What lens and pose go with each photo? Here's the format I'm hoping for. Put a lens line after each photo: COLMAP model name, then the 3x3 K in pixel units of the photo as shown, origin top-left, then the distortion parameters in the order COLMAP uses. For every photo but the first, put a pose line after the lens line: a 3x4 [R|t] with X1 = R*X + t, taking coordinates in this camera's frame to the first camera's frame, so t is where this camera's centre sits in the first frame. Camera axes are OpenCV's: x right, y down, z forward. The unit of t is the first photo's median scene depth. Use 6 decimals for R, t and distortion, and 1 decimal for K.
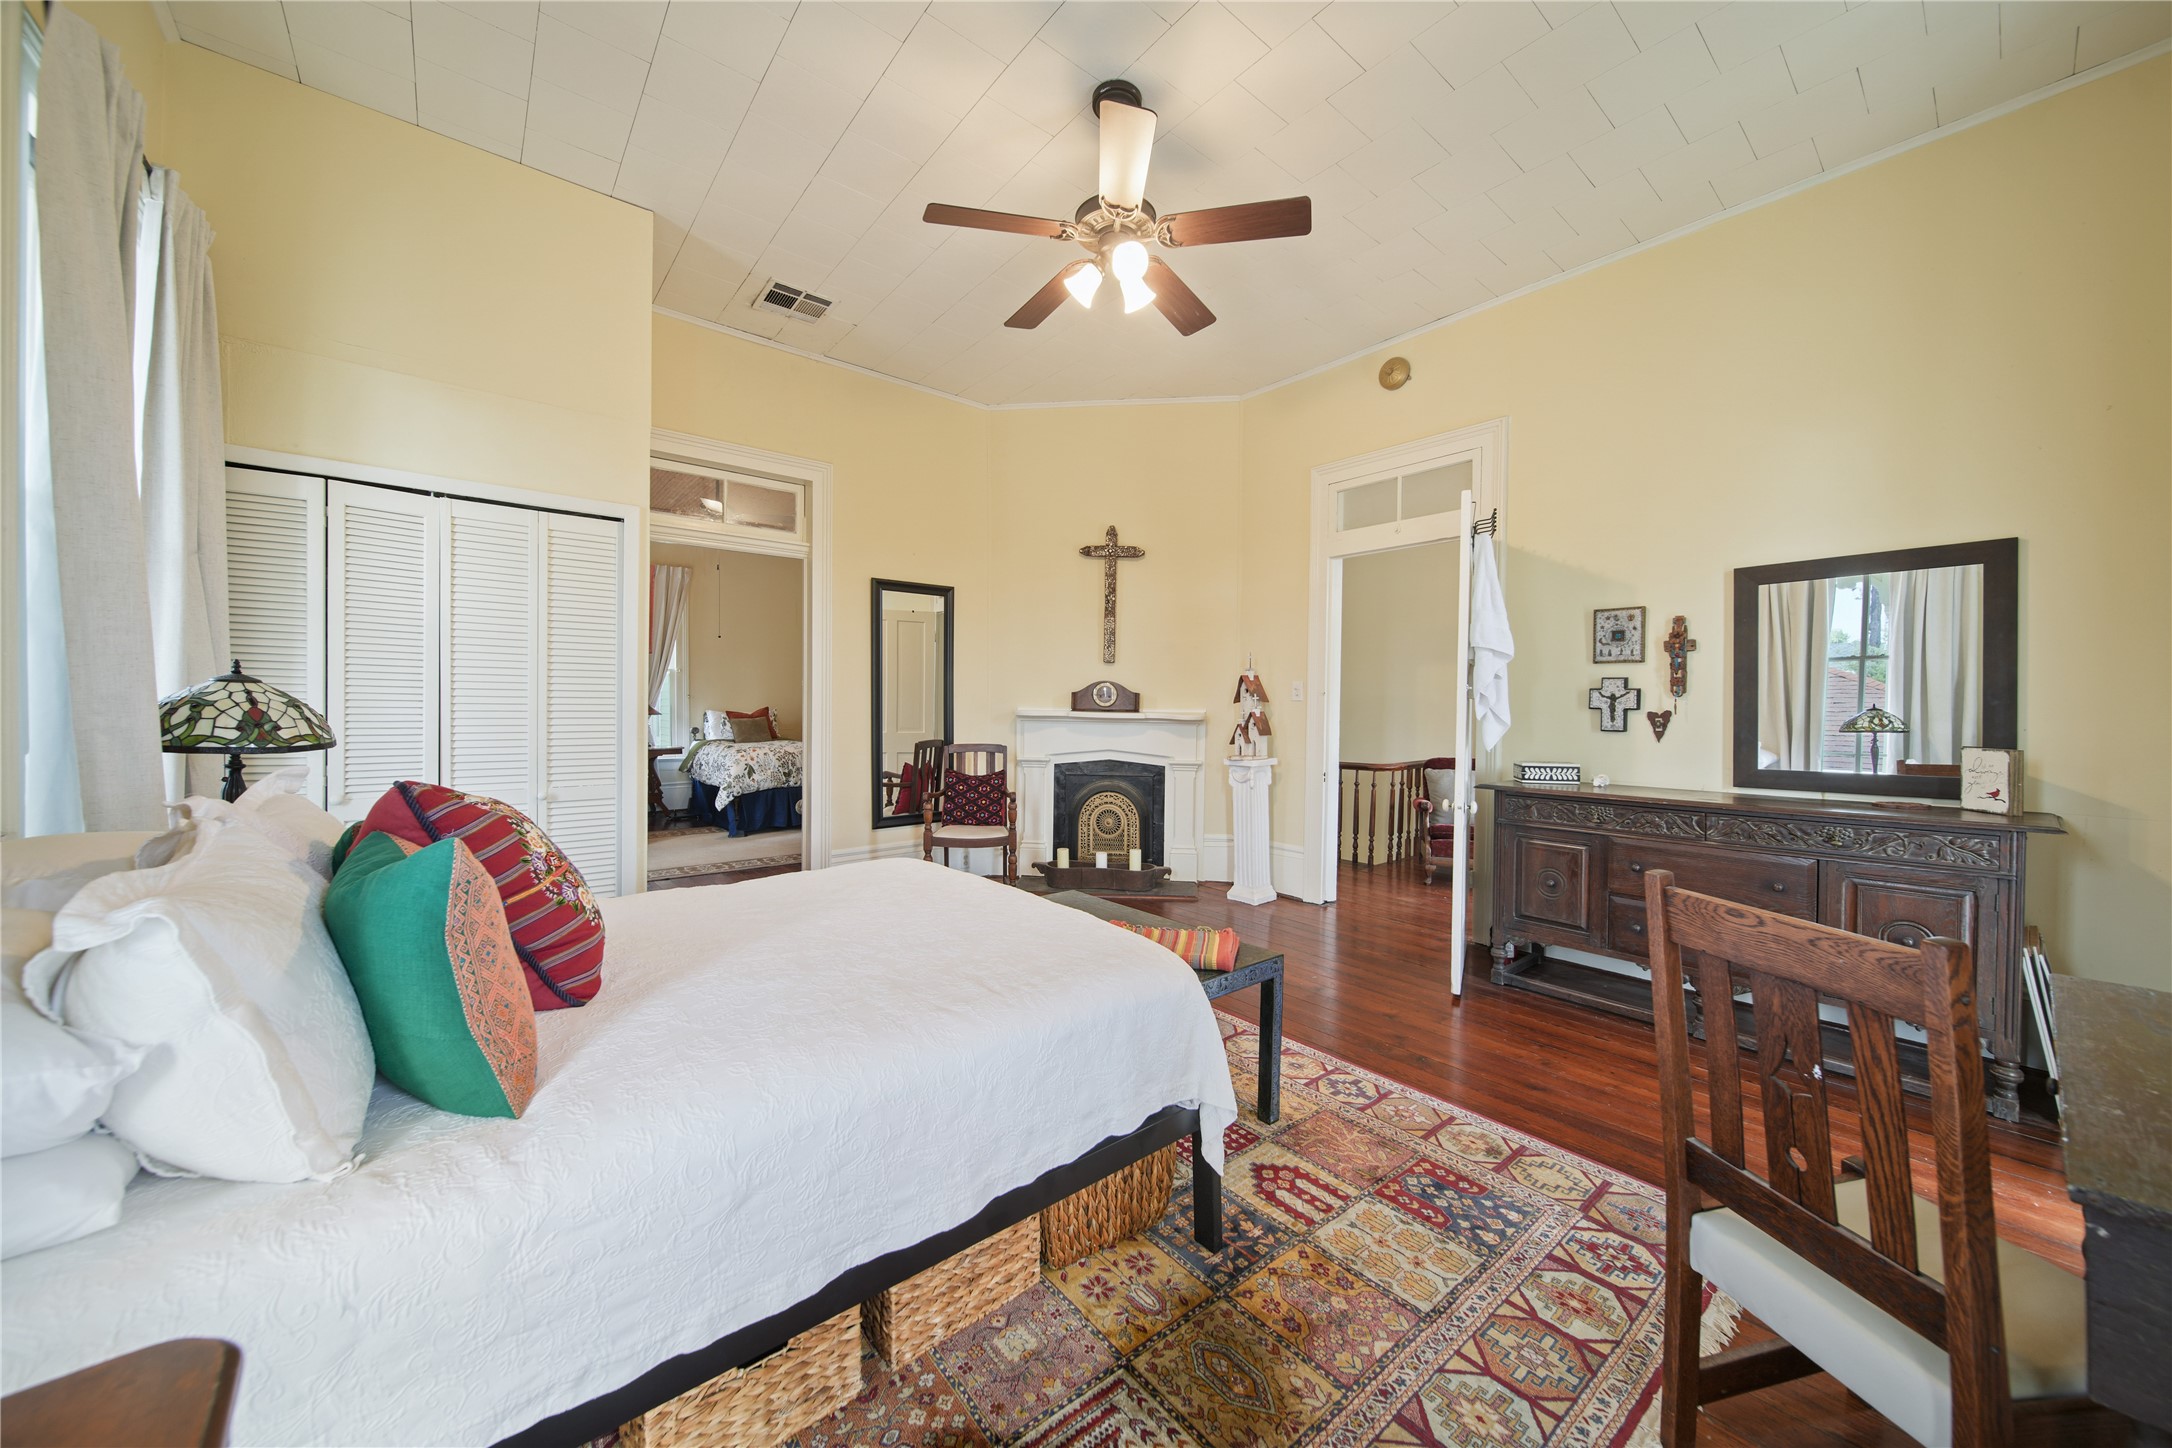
lens RADIAL K [[755.3, 0, 1097.0], [0, 755.3, 717.4], [0, 0, 1]] dist [0.000588, 0.000136]
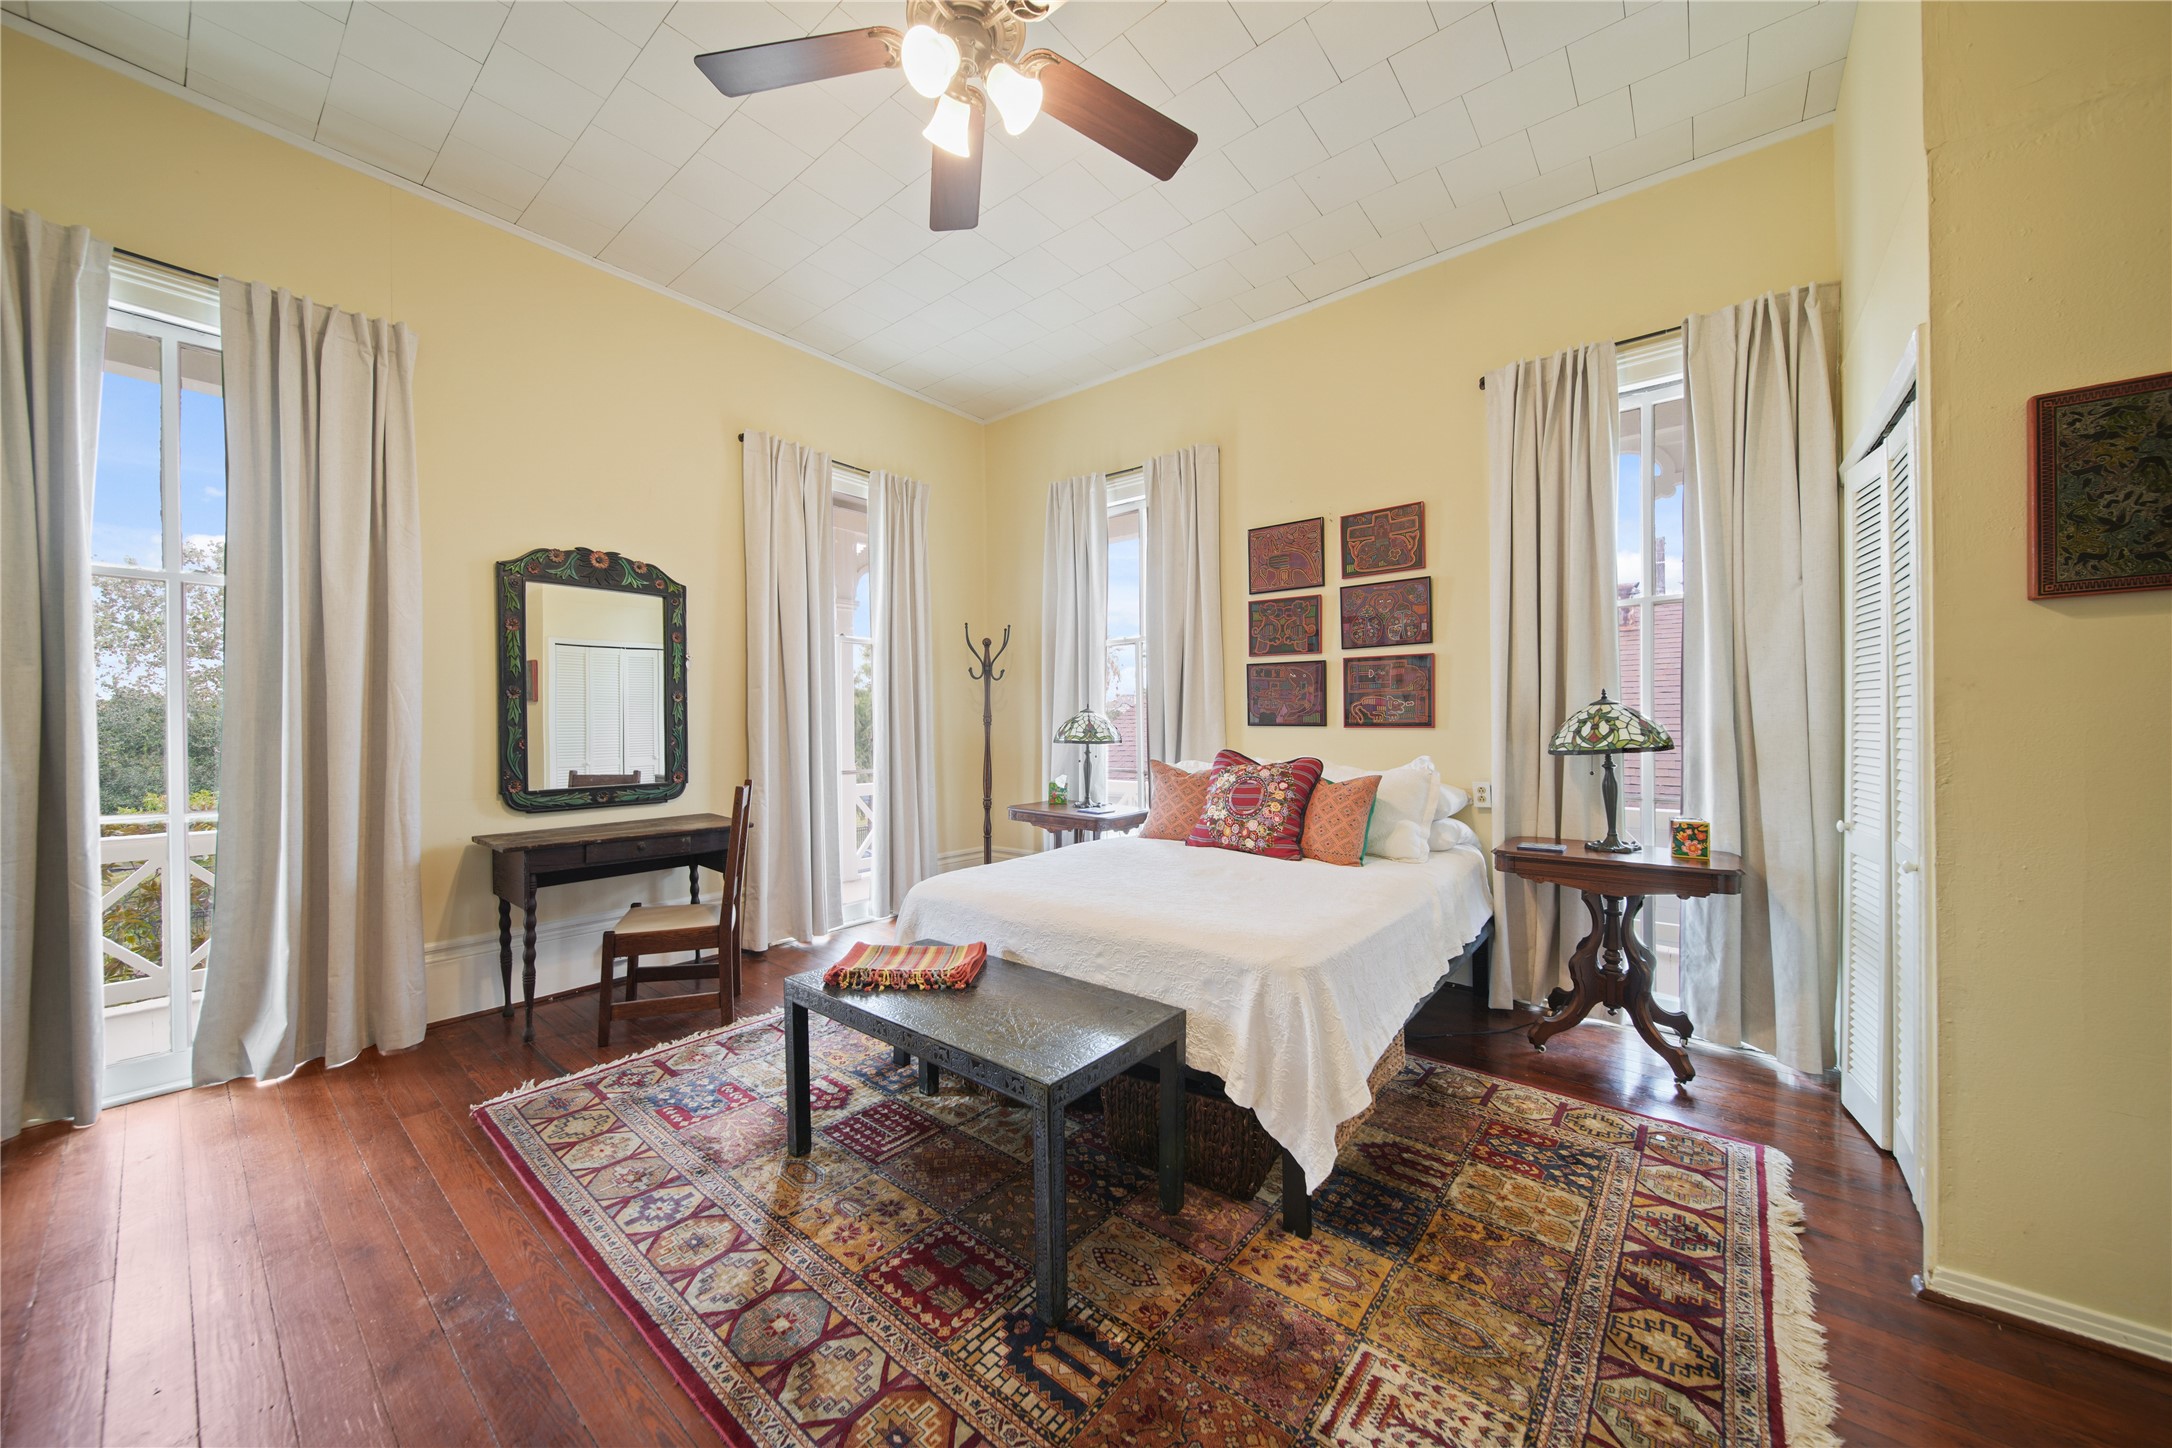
lens RADIAL K [[755.3, 0, 1079.1], [0, 755.3, 721.2], [0, 0, 1]] dist [0.000588, 0.000136]
pose [[-0.984726, -0.001073, -0.174106, 0.028770], [-0.003337, 0.999914, 0.012713, -0.012464], [0.174077, 0.013100, -0.984645, 1.214508]]
